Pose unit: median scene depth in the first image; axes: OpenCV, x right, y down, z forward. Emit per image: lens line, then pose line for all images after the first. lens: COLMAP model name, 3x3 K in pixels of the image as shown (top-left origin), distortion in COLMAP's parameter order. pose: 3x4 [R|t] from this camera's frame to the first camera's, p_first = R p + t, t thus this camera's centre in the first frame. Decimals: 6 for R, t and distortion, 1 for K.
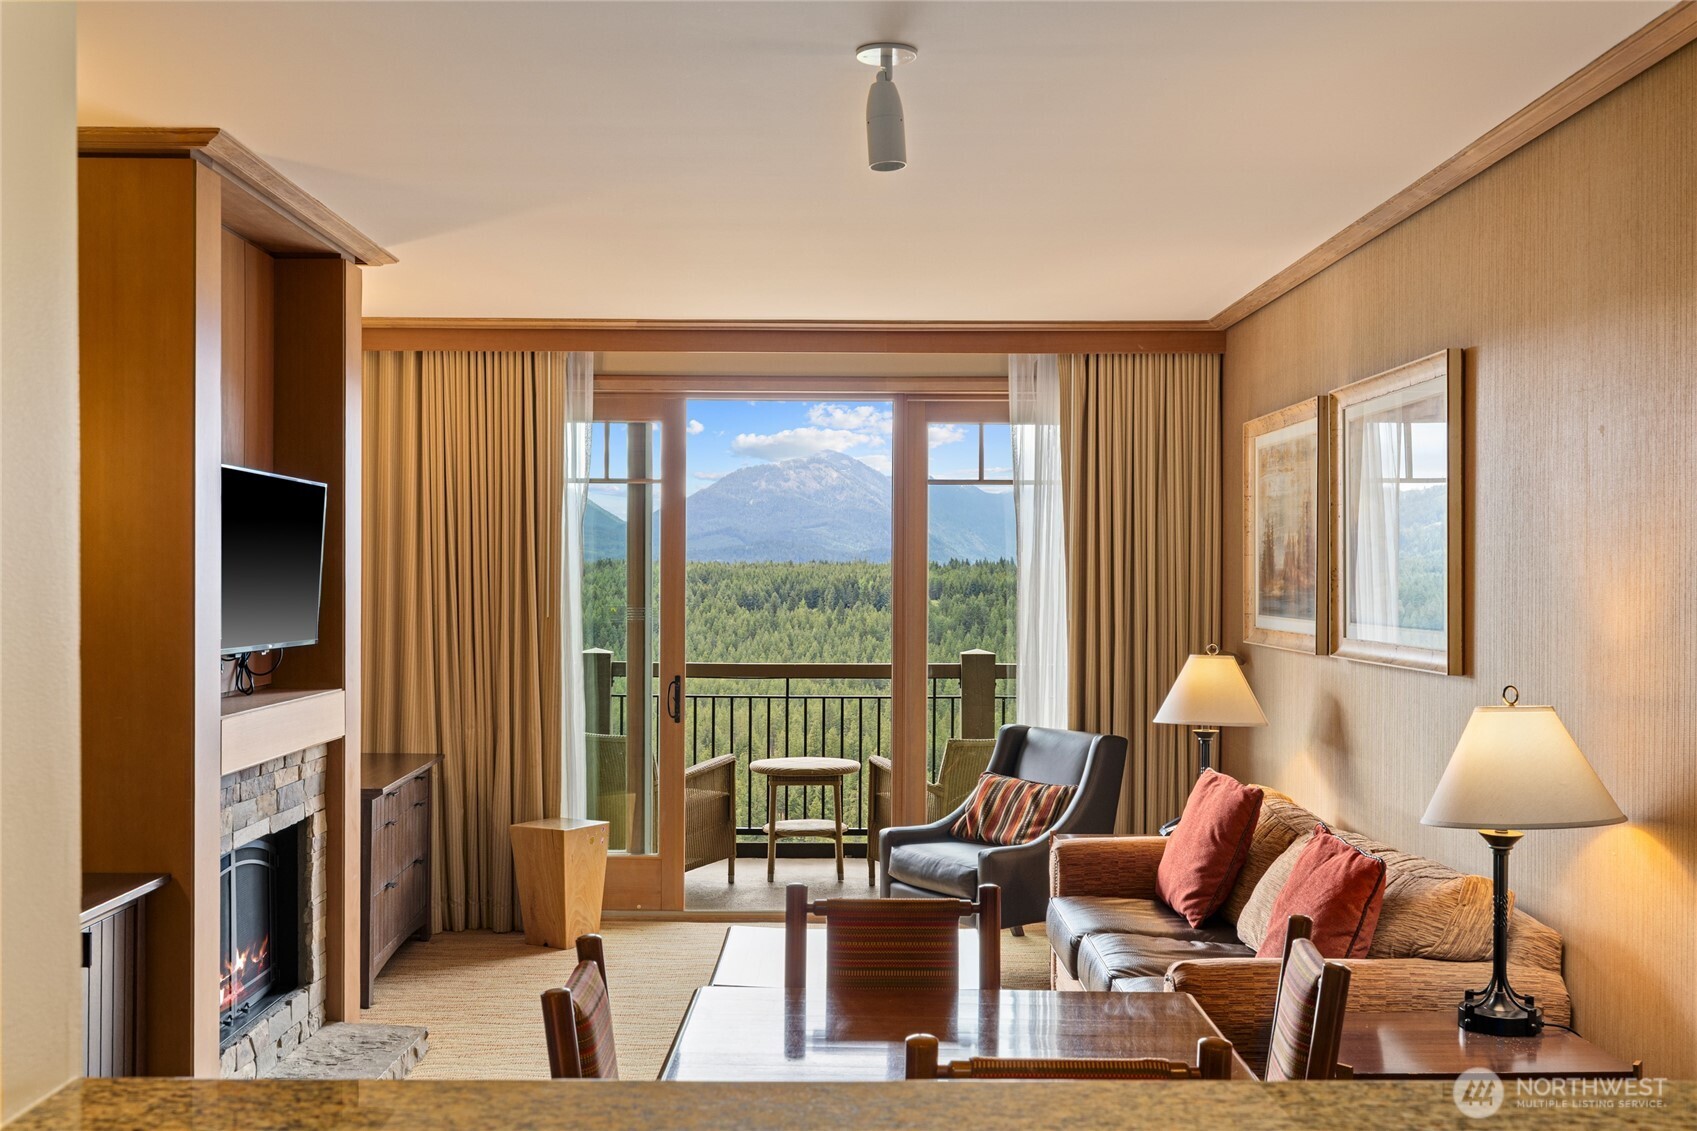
lens RADIAL K [[1667.6, 0, 844.1], [0, 1667.6, 588.0], [0, 0, 1]] dist [0.004690, -0.000724]
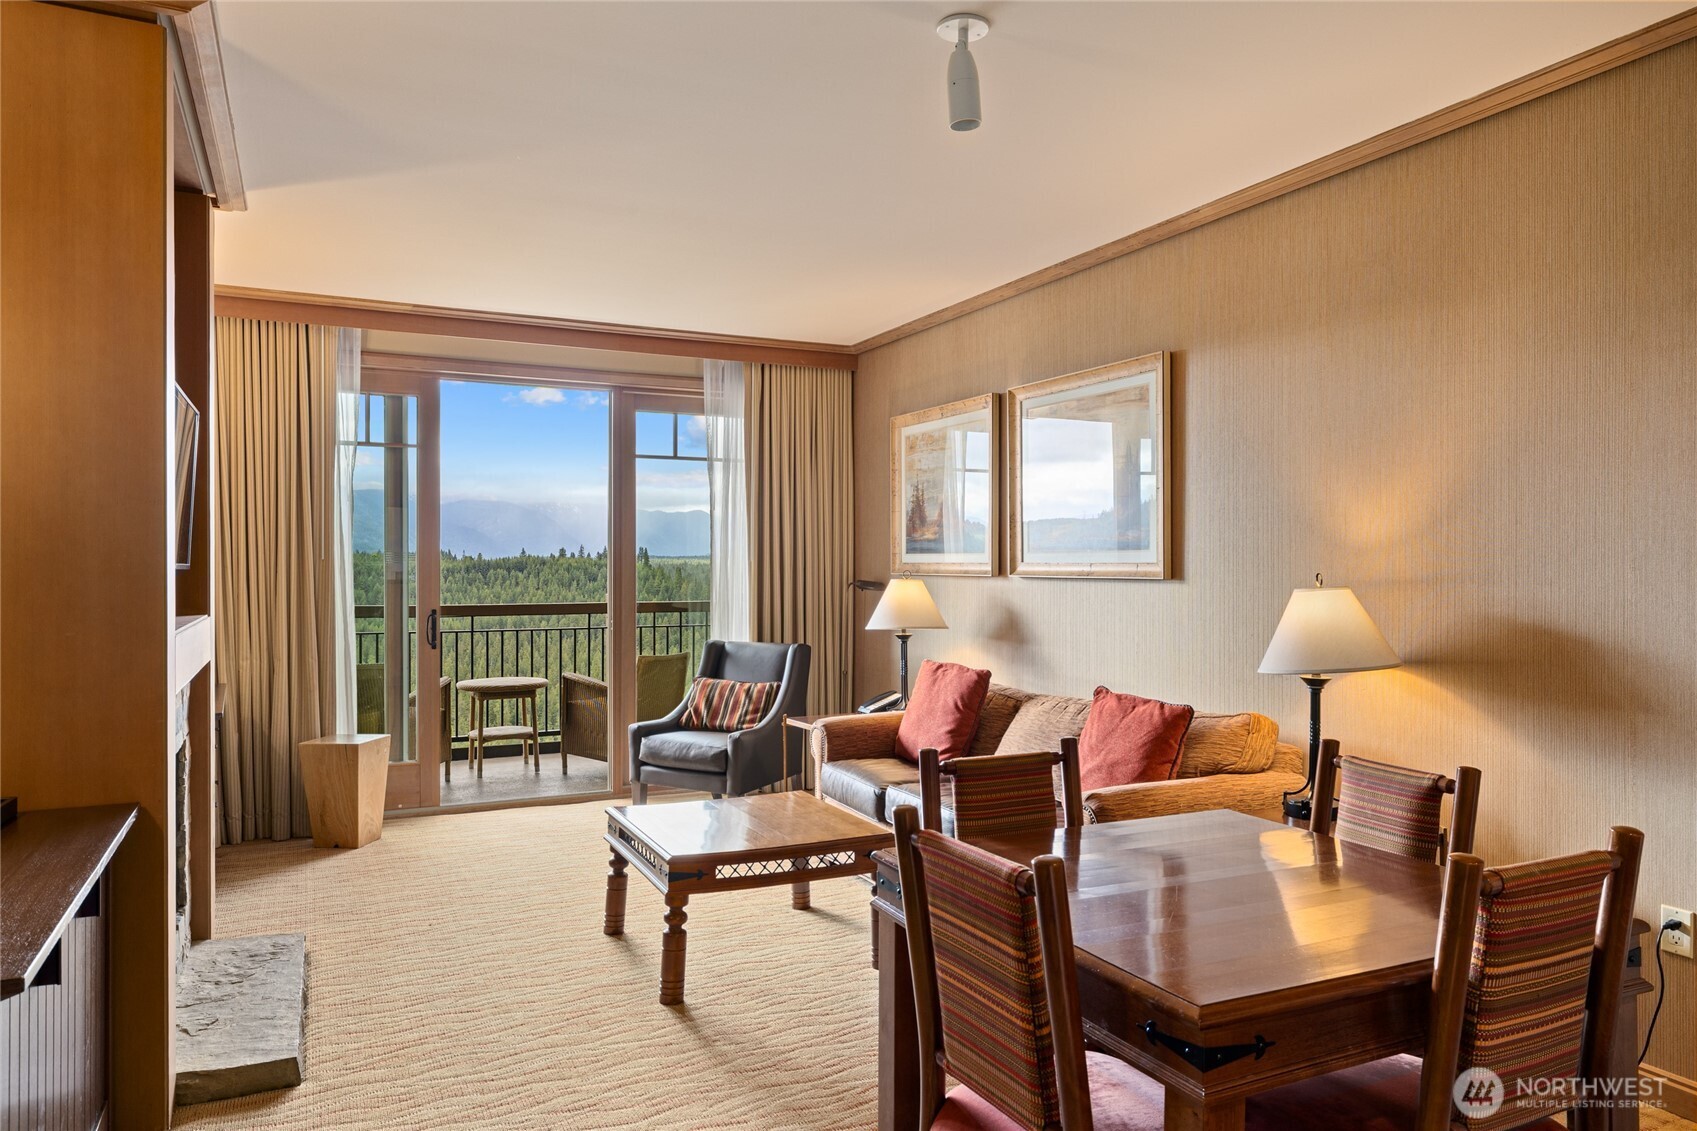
lens RADIAL K [[1102.7, 0, 848.5], [0, 1102.7, 565.5], [0, 0, 1]] dist [-0.005346, -0.000753]
pose [[0.899909, -0.003503, 0.436064, -0.191242], [0.005801, 0.999975, -0.003939, 0.028013], [-0.436039, 0.006075, 0.899907, 0.174059]]
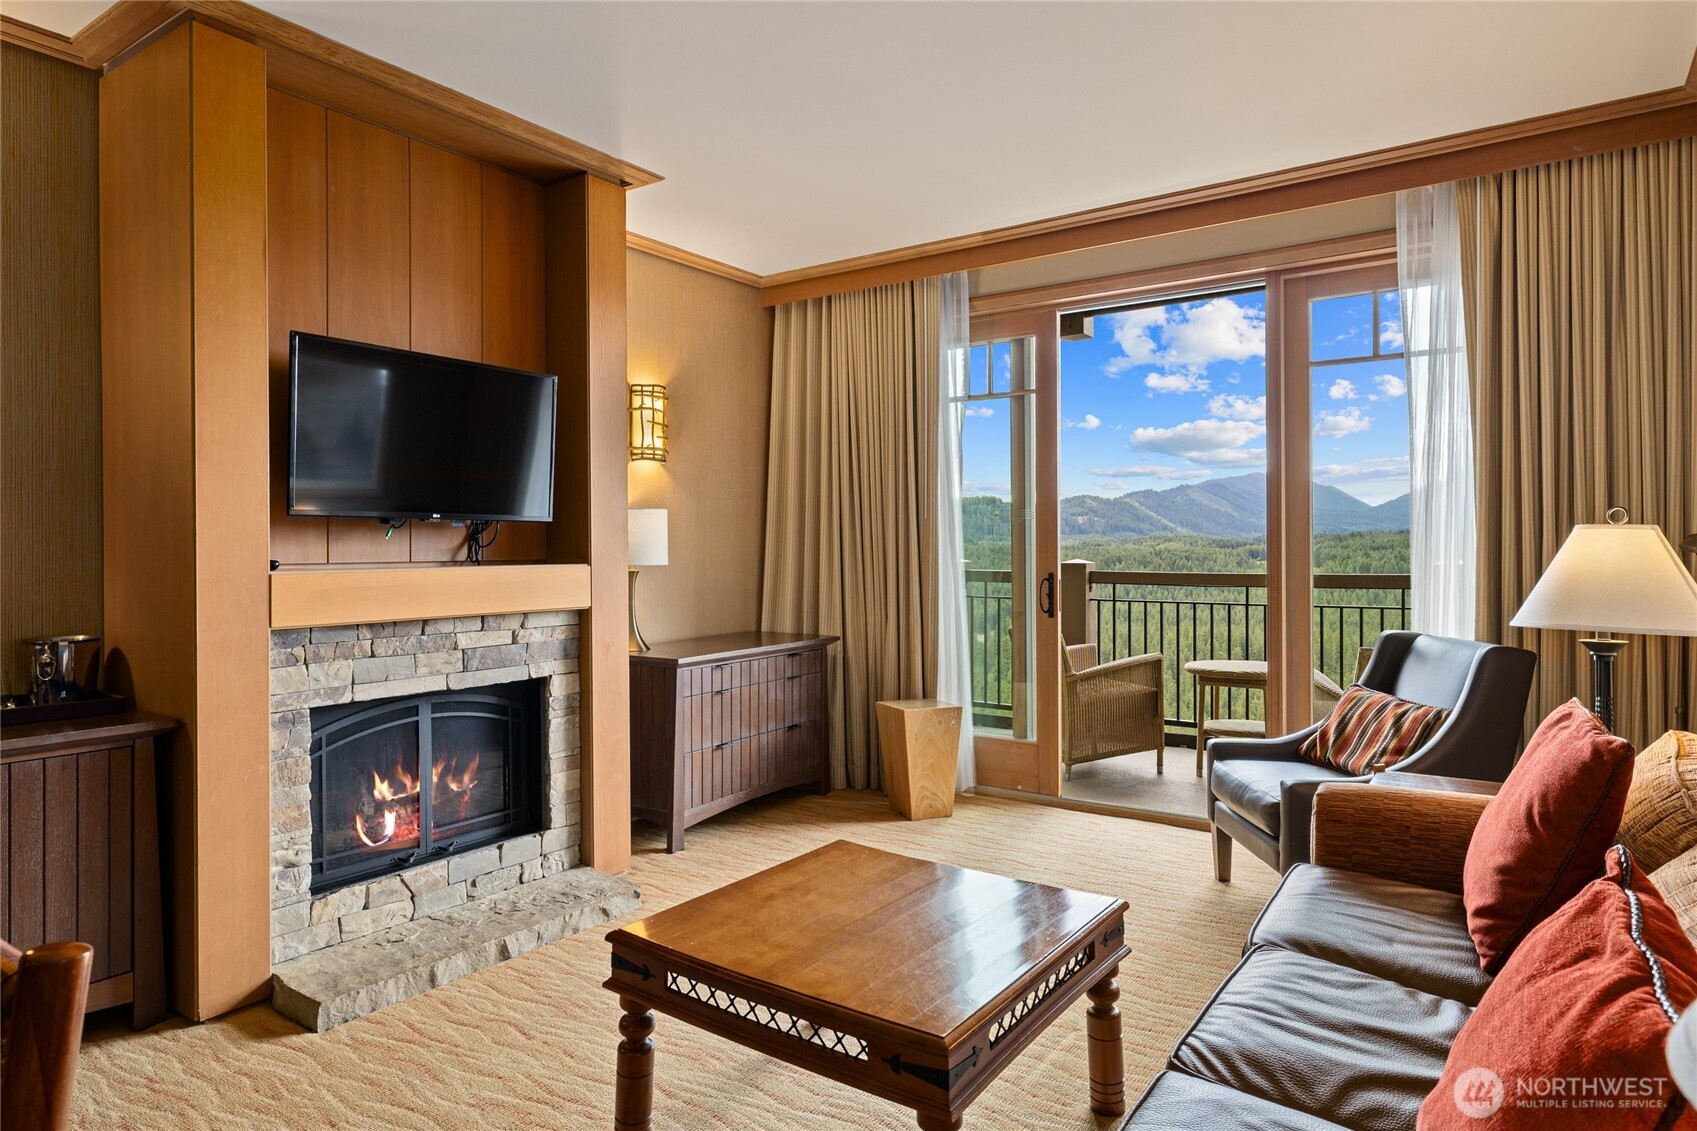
lens RADIAL K [[1001.0, 0, 849.7], [0, 1001.0, 541.5], [0, 0, 1]] dist [0.000992, 0.000649]
pose [[0.816684, -0.011509, -0.576970, 0.175623], [0.004841, 0.999903, -0.013094, 0.043676], [0.577065, 0.007900, 0.816660, 0.442382]]
